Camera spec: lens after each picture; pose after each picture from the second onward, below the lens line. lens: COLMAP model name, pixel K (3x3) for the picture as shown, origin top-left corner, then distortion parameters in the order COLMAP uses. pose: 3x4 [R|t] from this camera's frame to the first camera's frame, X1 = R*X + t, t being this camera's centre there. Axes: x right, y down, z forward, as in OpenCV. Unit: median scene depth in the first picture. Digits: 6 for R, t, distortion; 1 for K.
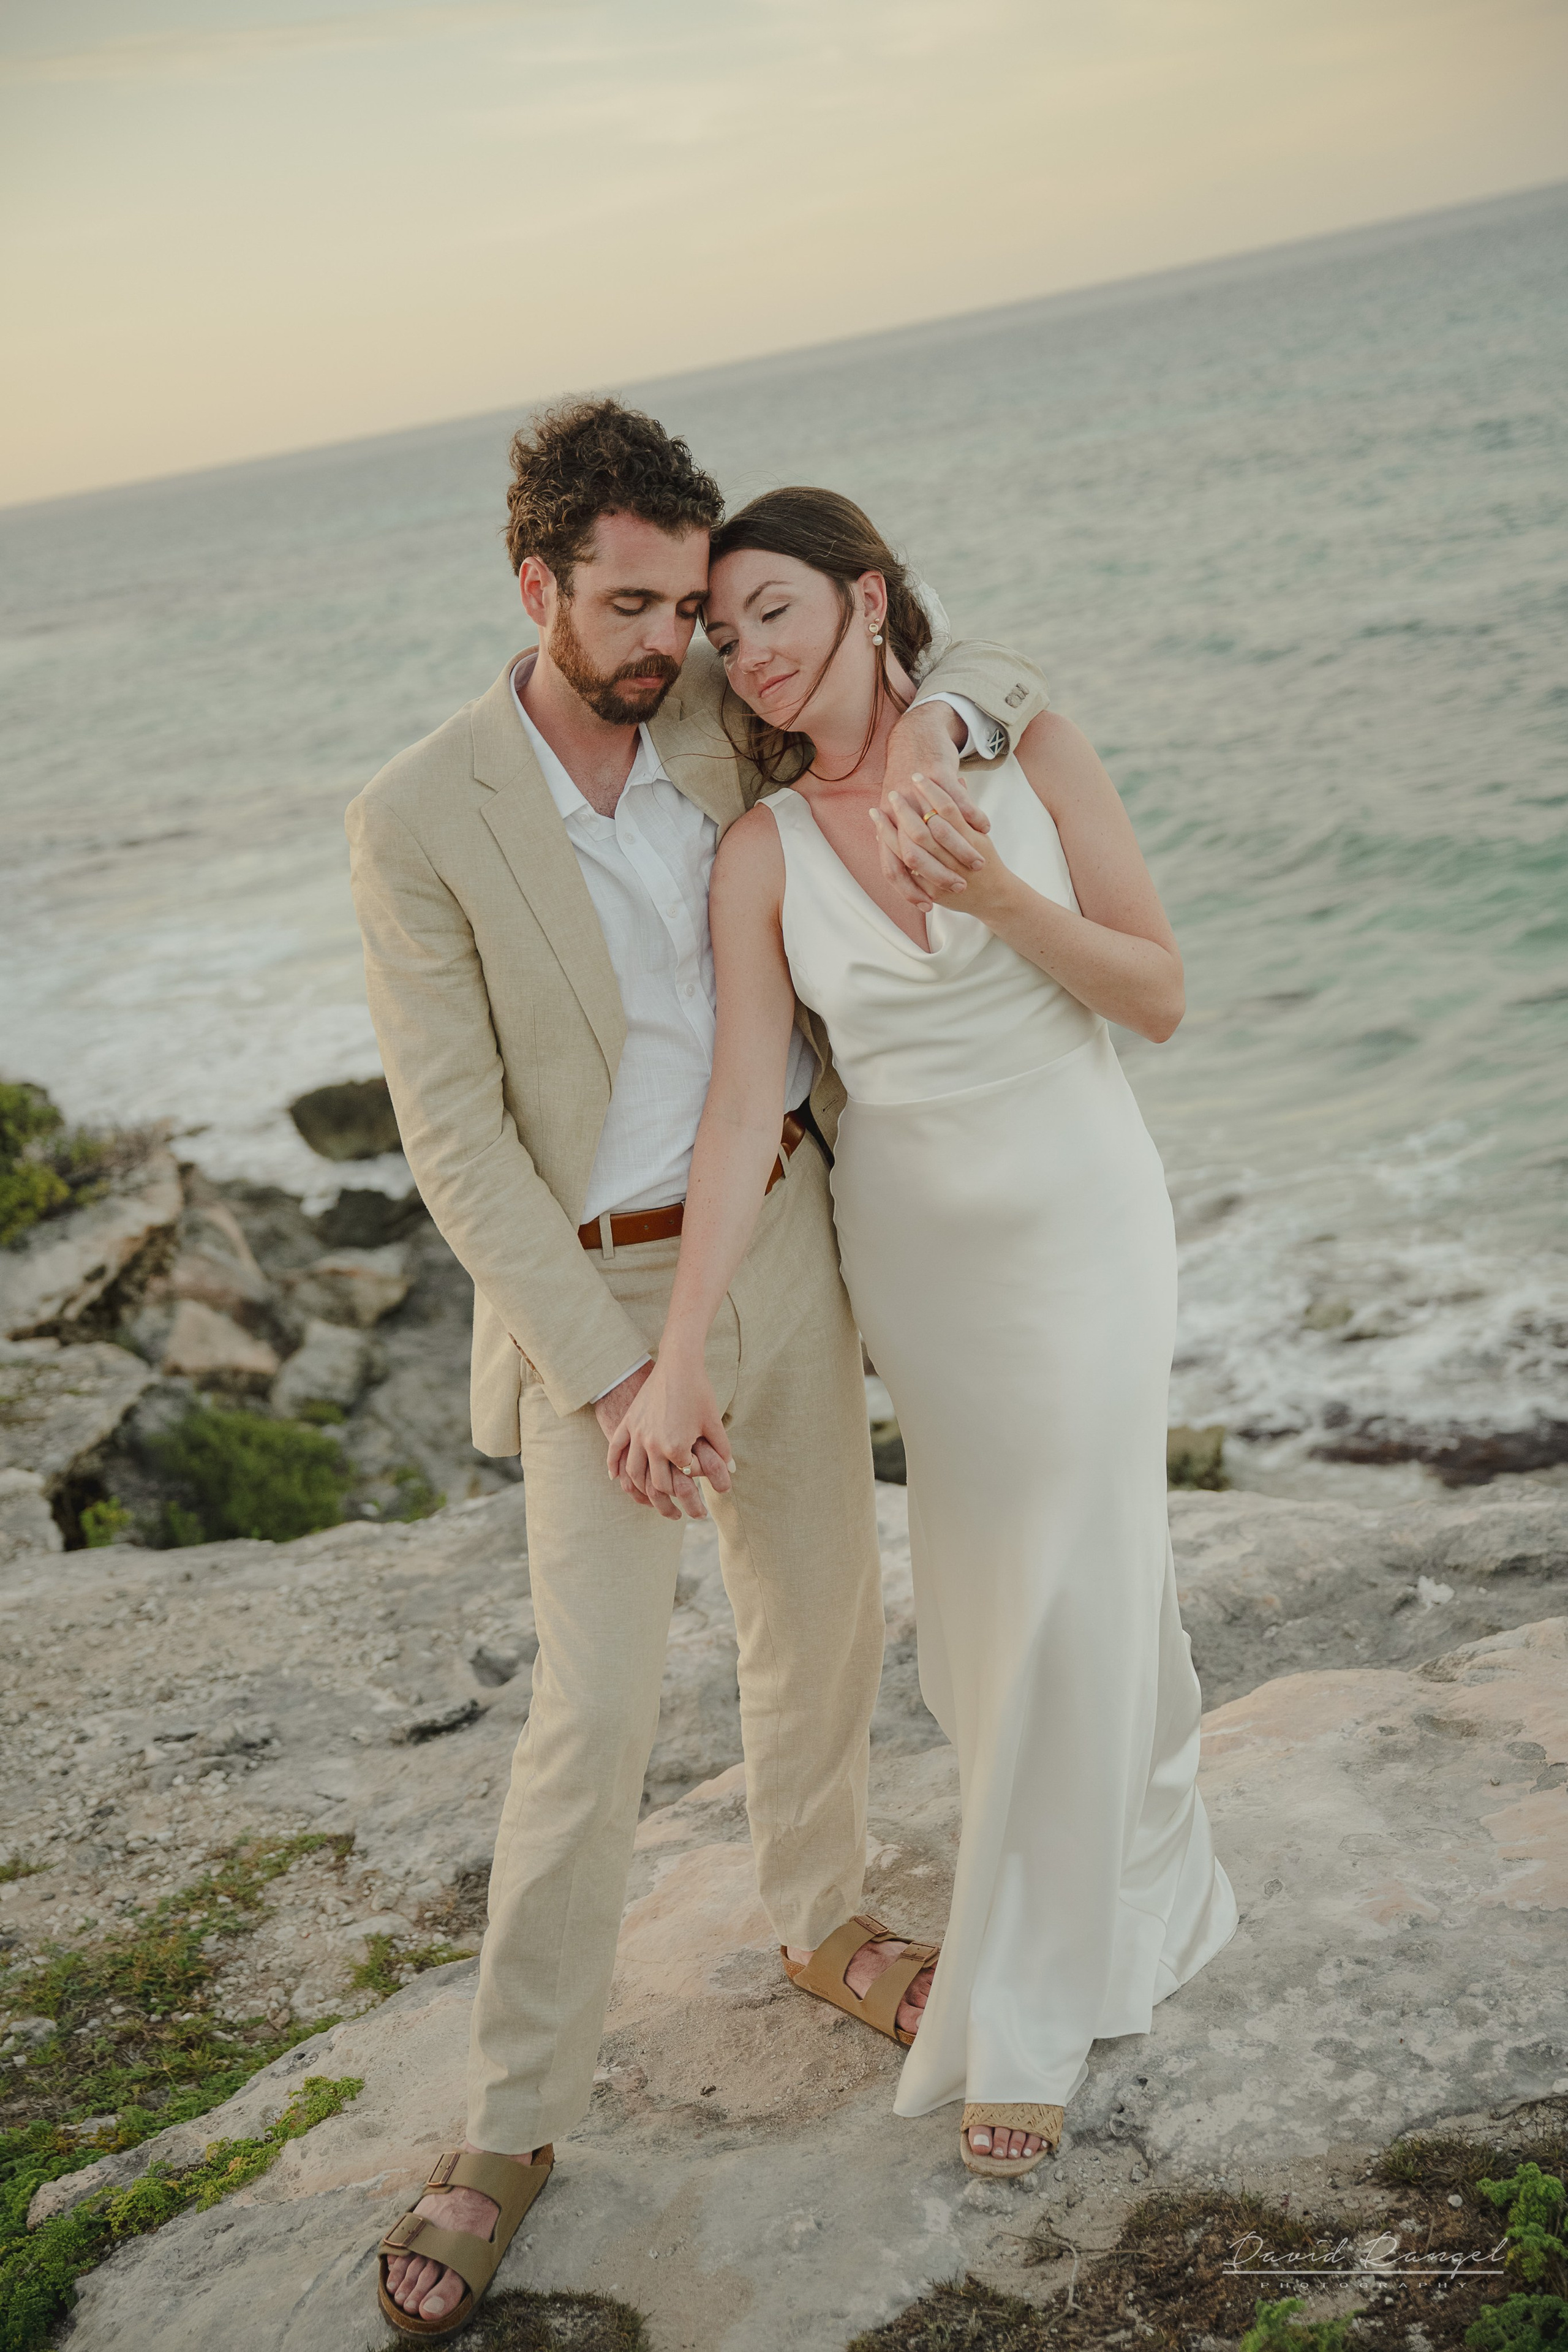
lens RADIAL K [[2649.6, 0, 784.0], [0, 2649.6, 1176.0], [0, 0, 1]] dist [0.078917, 0.052377]
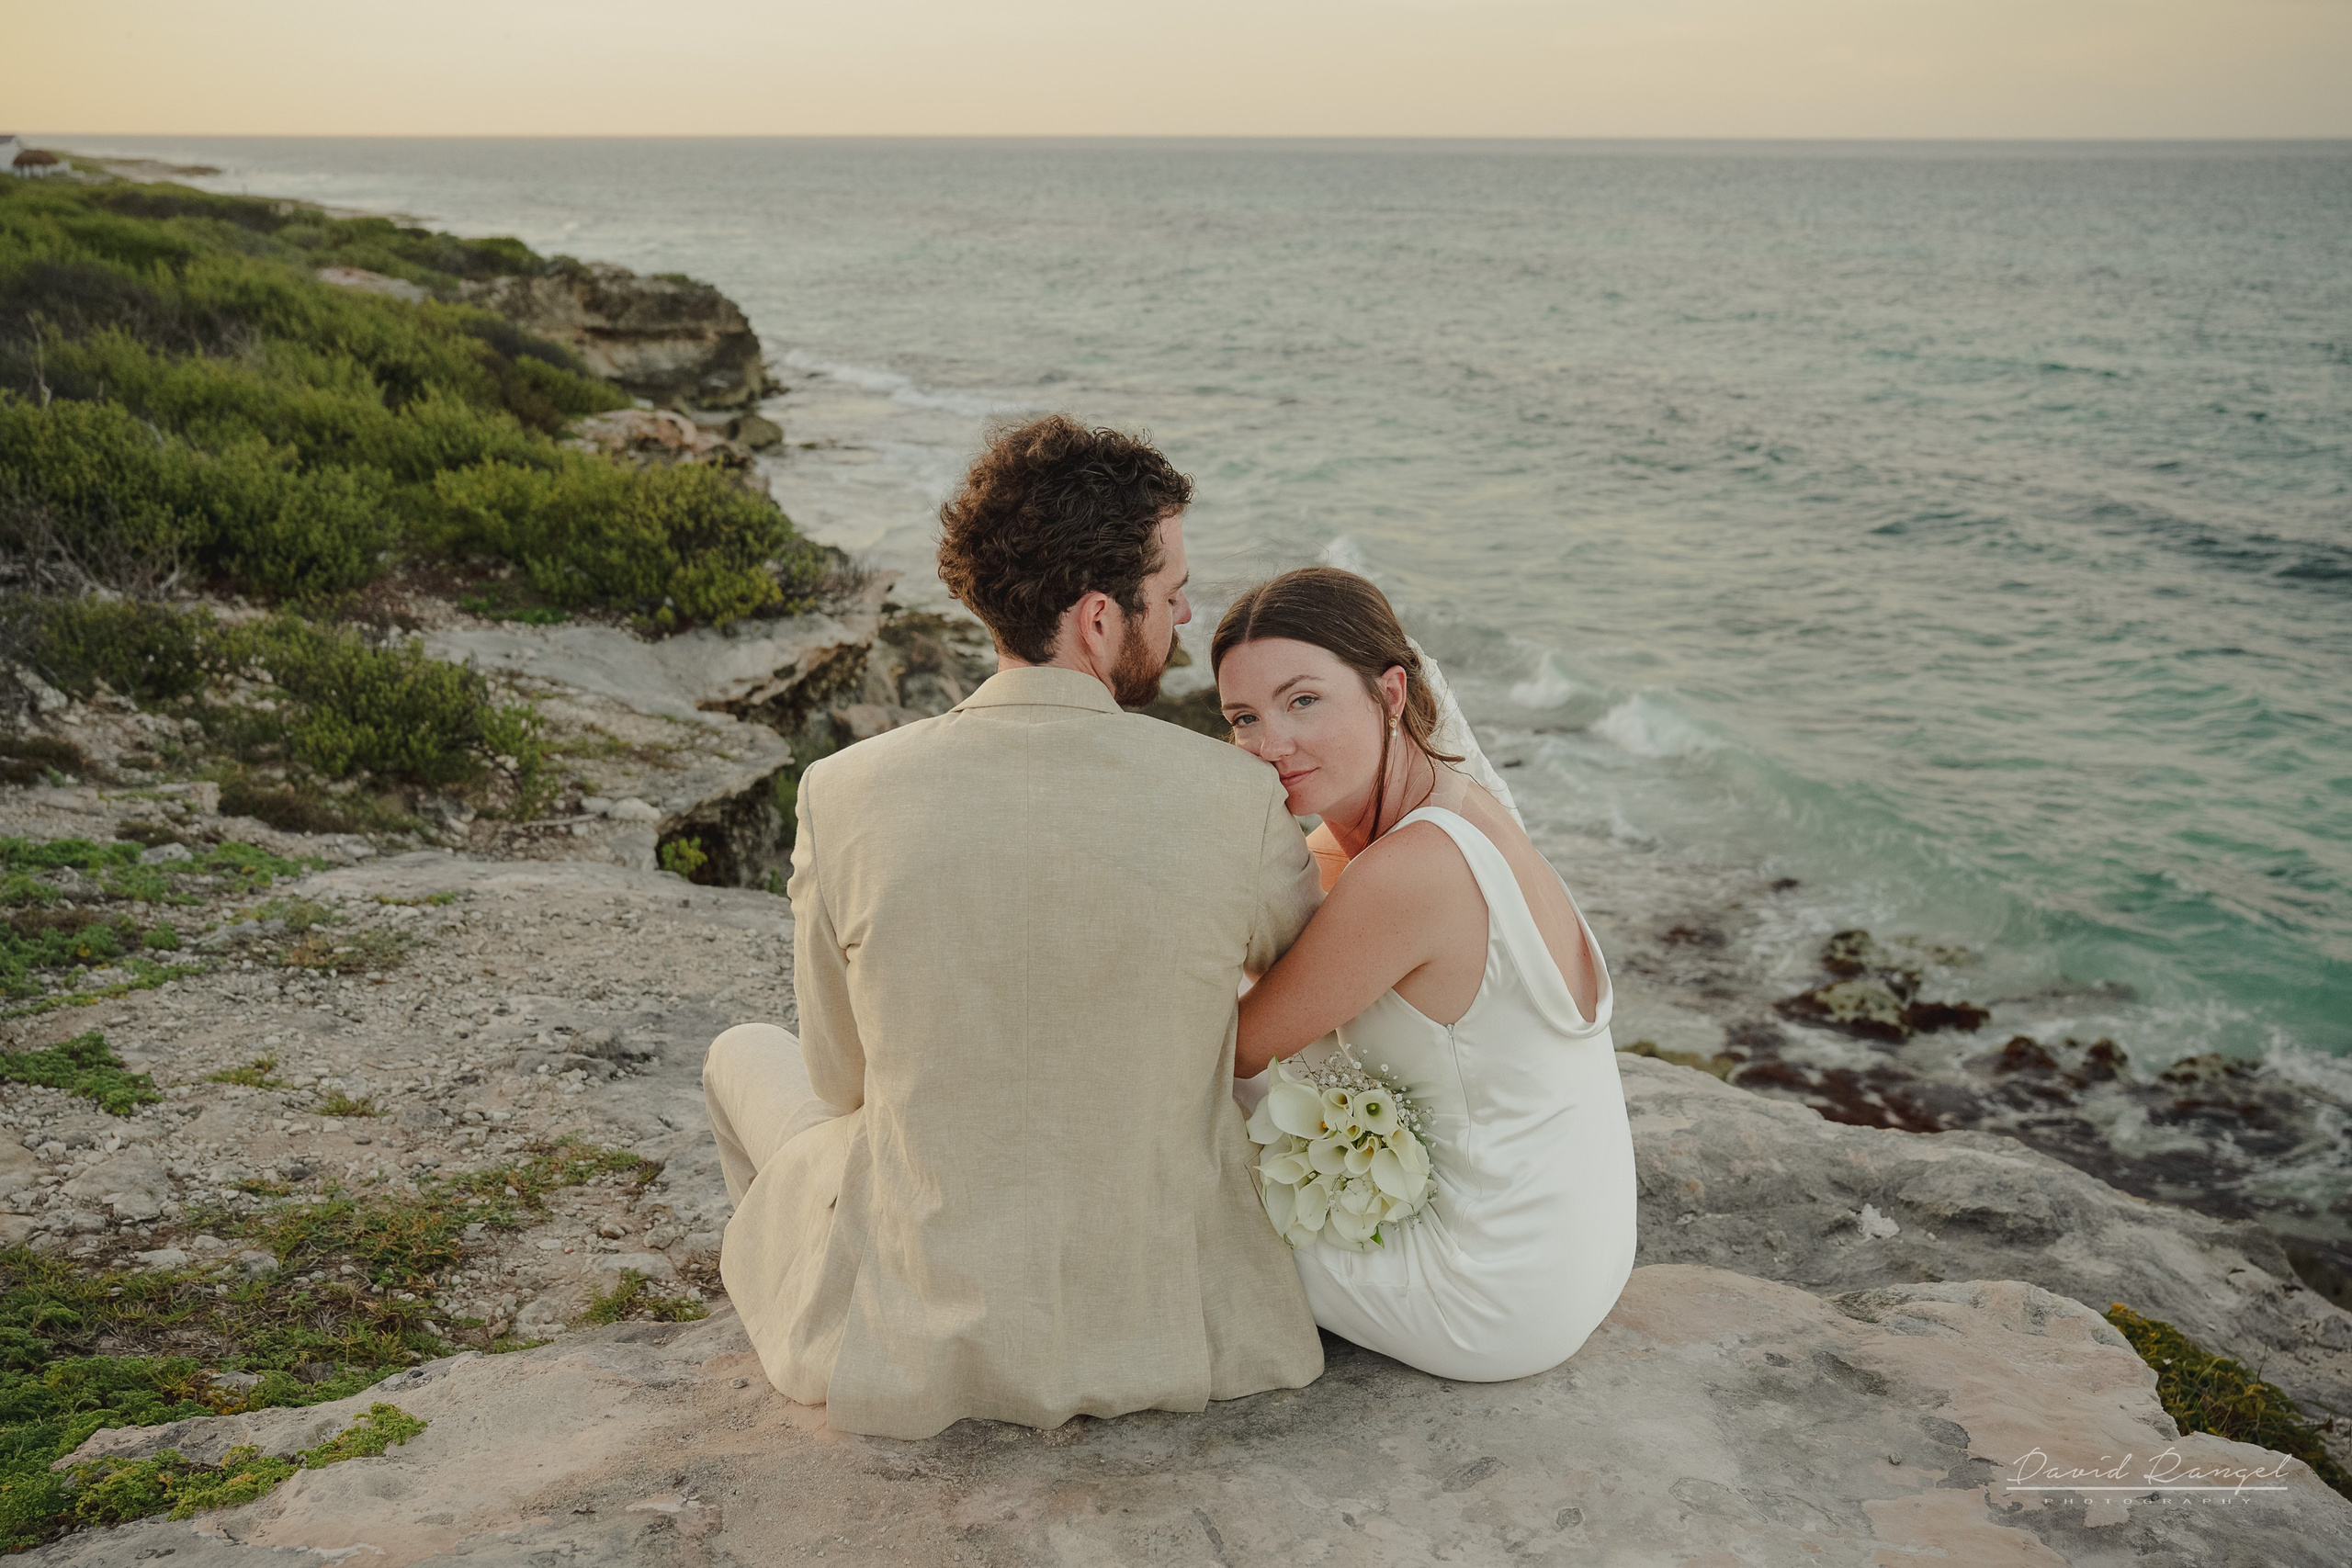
lens RADIAL K [[2120.0, 0, 1176.0], [0, 2120.0, 784.0], [0, 0, 1]] dist [-0.045184, 0.092352]
pose [[0.962875, 0.241537, -0.120545, 0.068071], [-0.240473, 0.970371, 0.023522, 0.053624], [0.122655, 0.006339, 0.992429, 0.272957]]
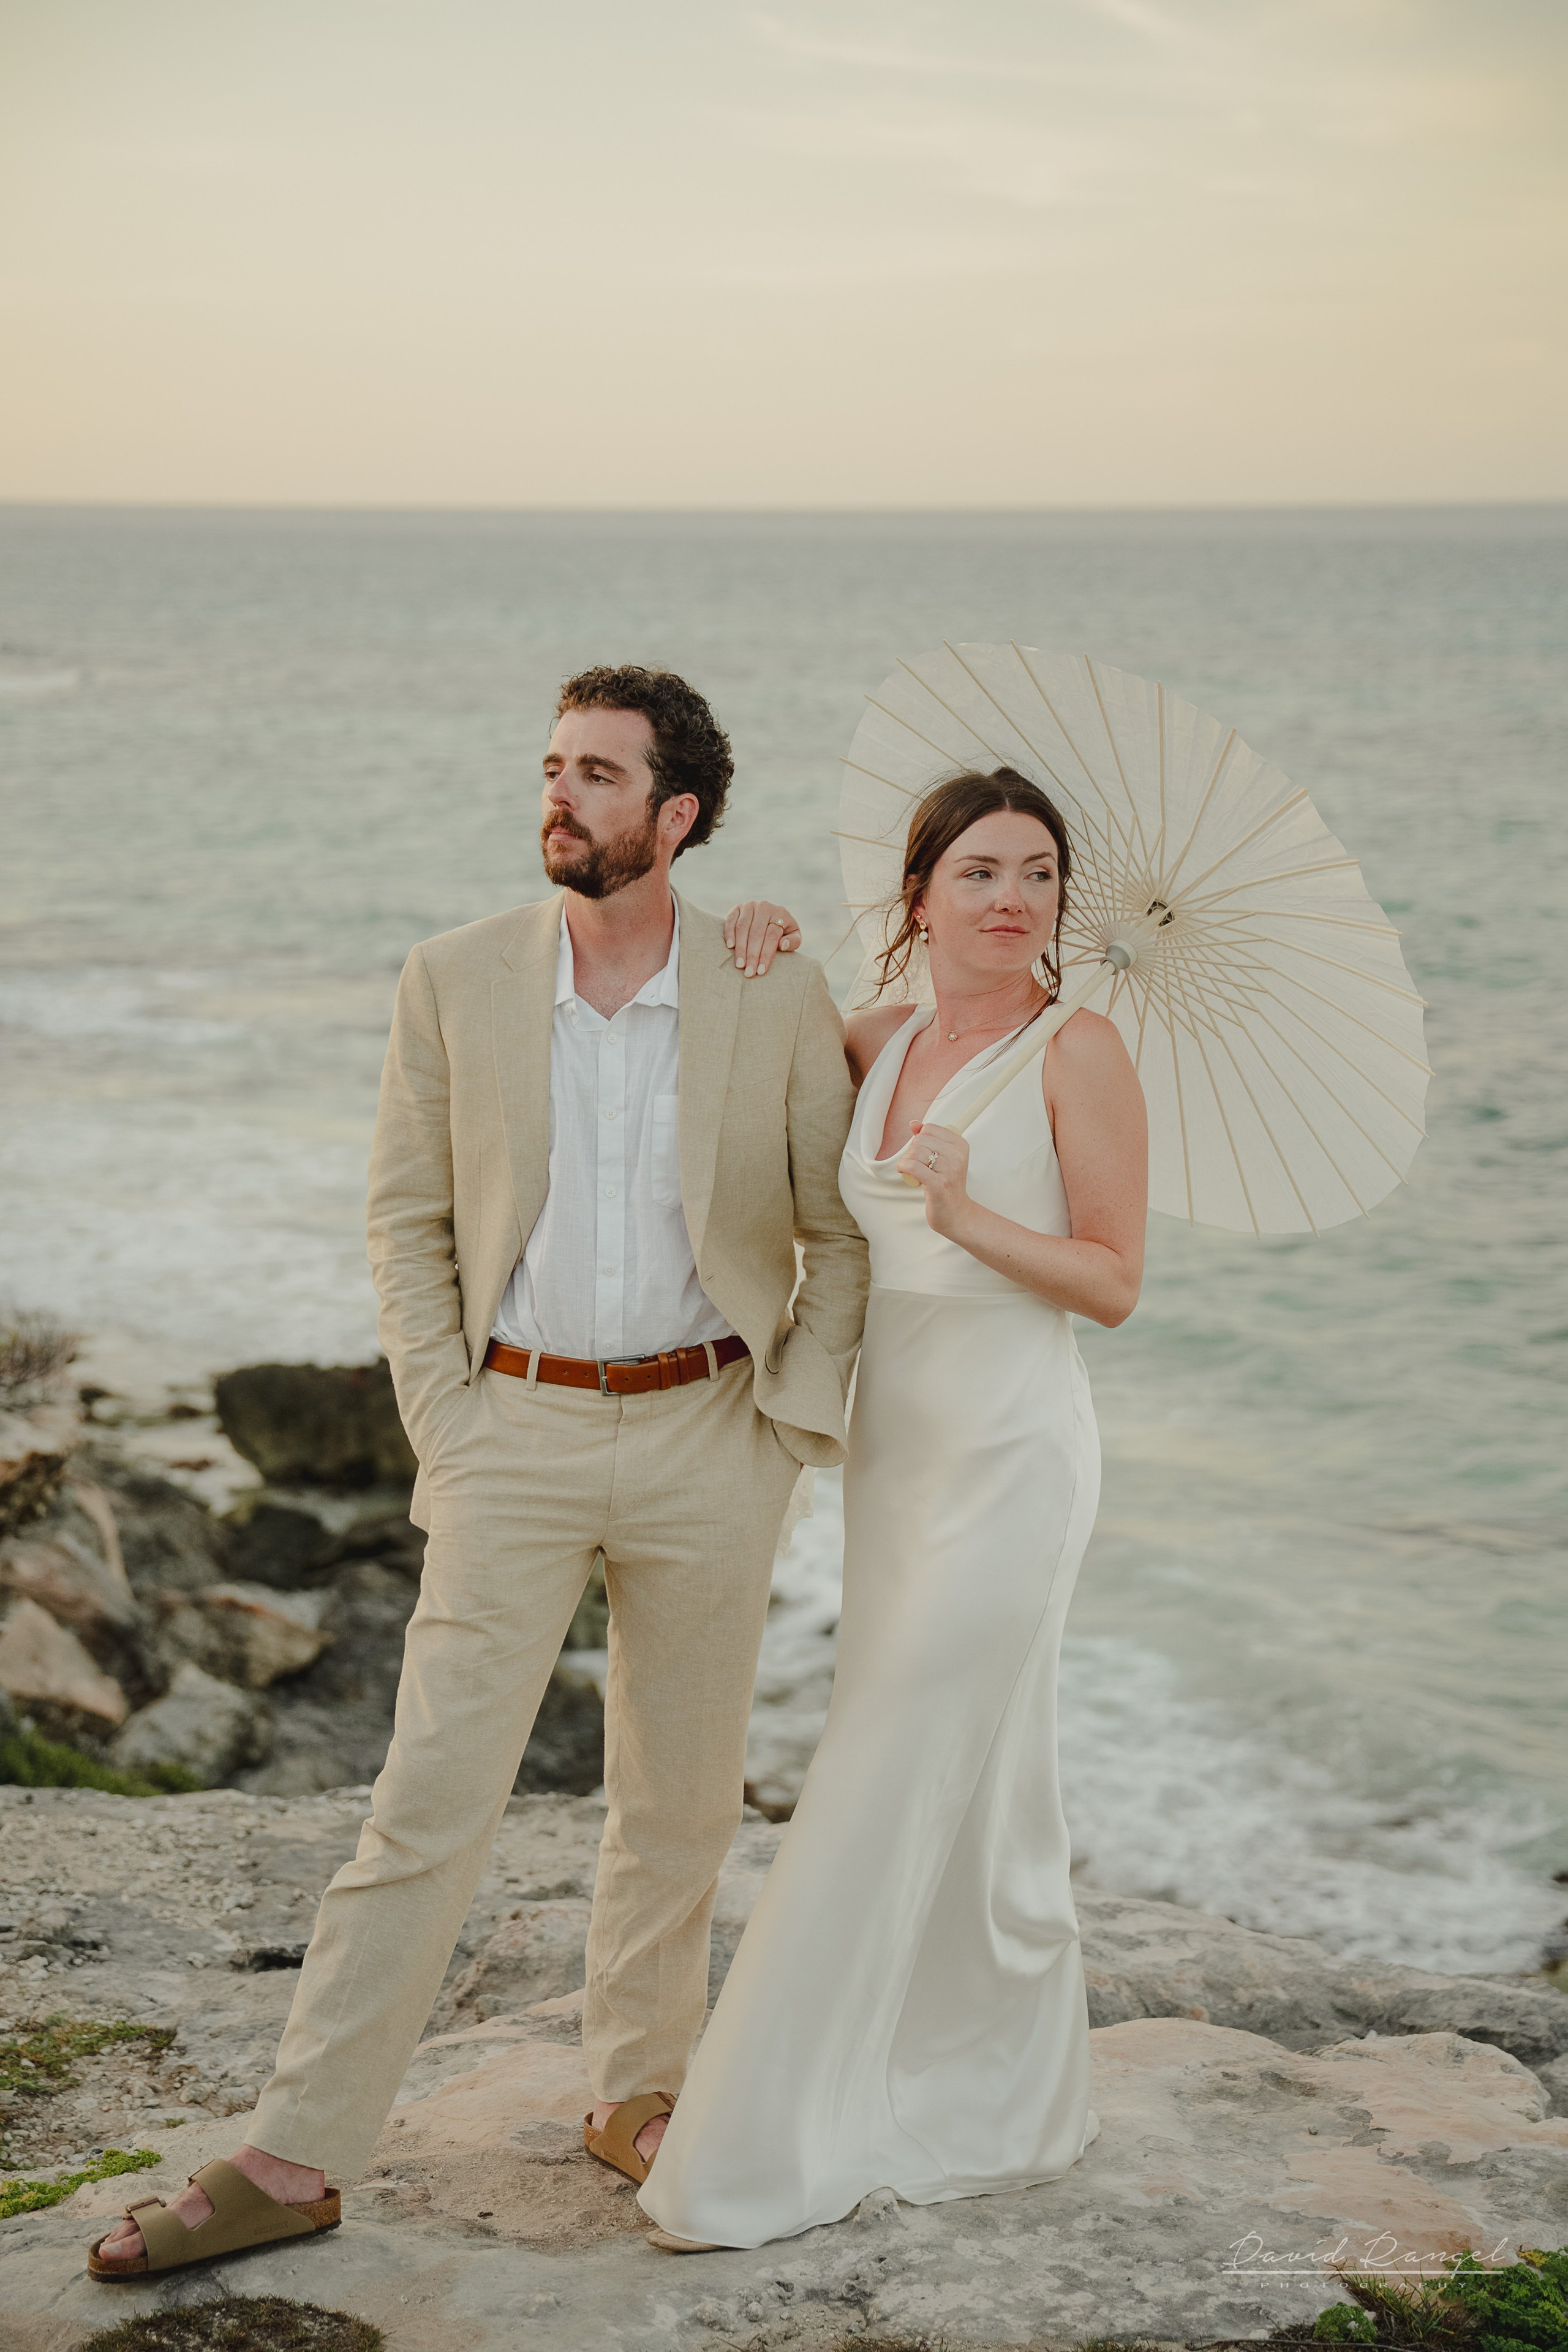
lens RADIAL K [[3931.5, 0, 724.2], [0, 3931.5, 1177.6], [0, 0, 1]] dist [0.282784, 0.064232]
pose [[0.975817, 0.207865, -0.067632, 0.057227], [-0.214473, 0.970225, -0.112534, 0.071010], [0.042226, 0.124318, 0.991344, -0.406512]]
